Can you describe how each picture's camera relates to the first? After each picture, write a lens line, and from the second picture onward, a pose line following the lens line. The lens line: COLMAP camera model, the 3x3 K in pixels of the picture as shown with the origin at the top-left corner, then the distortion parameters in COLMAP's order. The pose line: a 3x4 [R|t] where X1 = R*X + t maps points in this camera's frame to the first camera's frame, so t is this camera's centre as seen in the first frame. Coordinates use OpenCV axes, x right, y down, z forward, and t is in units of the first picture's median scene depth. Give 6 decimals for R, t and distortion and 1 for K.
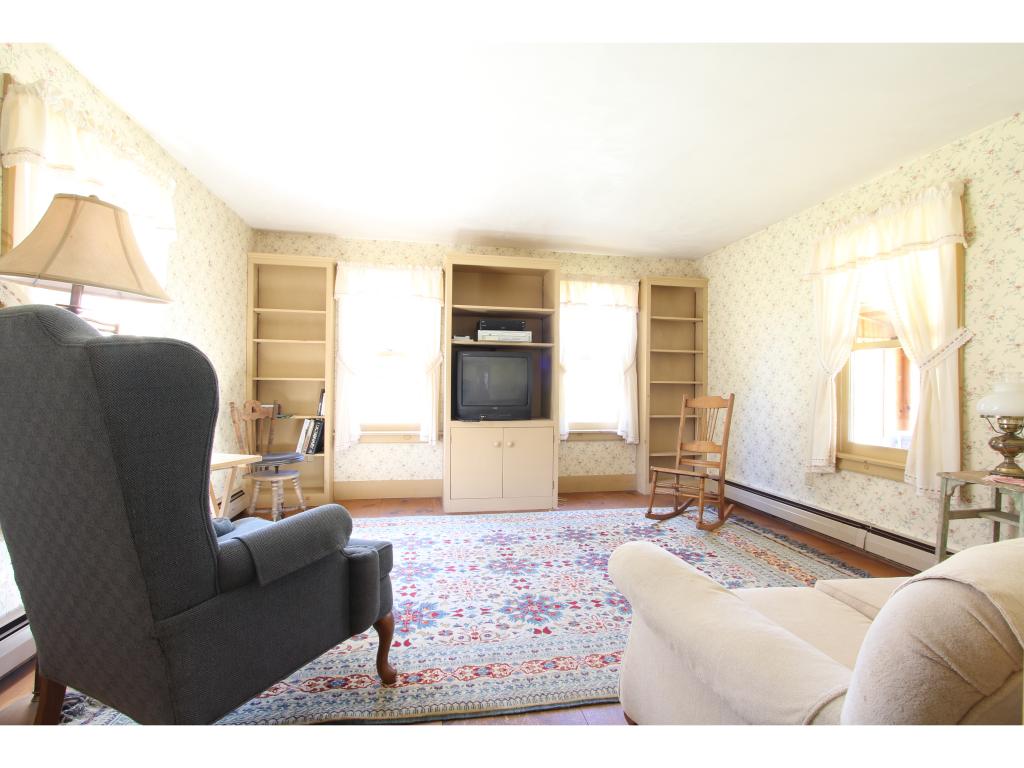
lens RADIAL K [[471.9, 0, 516.2], [0, 471.9, 383.0], [0, 0, 1]] dist [-0.013668, 0.000840]
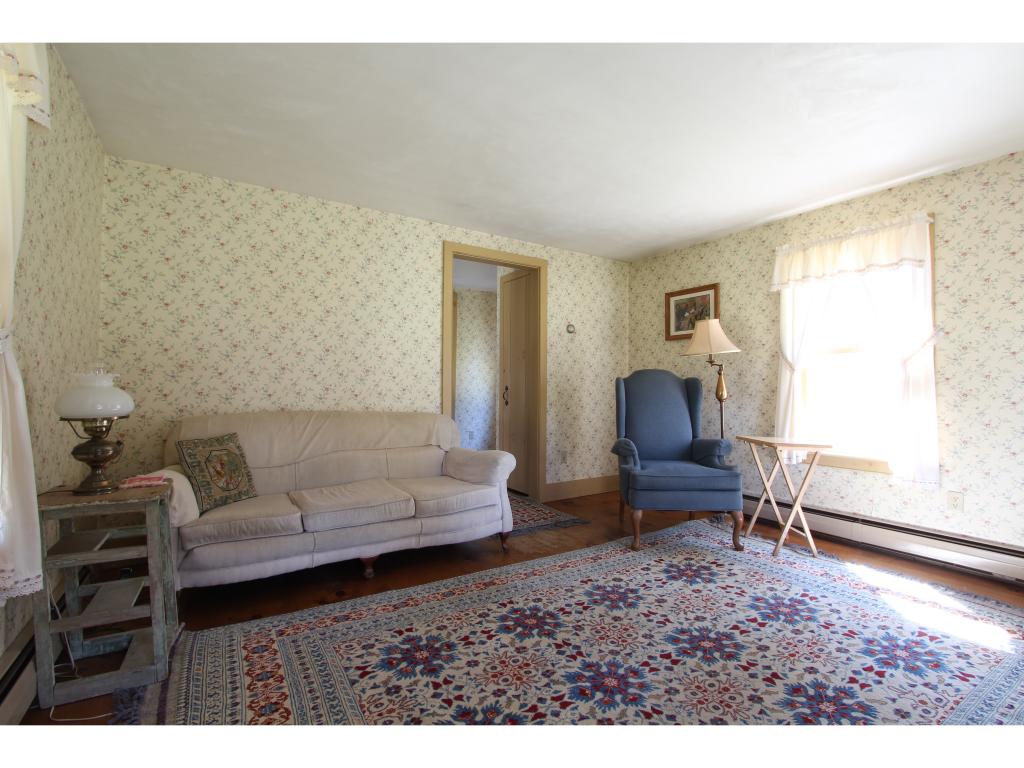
lens RADIAL K [[471.9, 0, 516.2], [0, 471.9, 383.0], [0, 0, 1]] dist [-0.013668, 0.000840]
pose [[-0.926304, -0.025306, -0.375926, 0.595262], [-0.019886, 0.999635, -0.018292, 0.016654], [0.376251, -0.009468, -0.926469, 1.736312]]
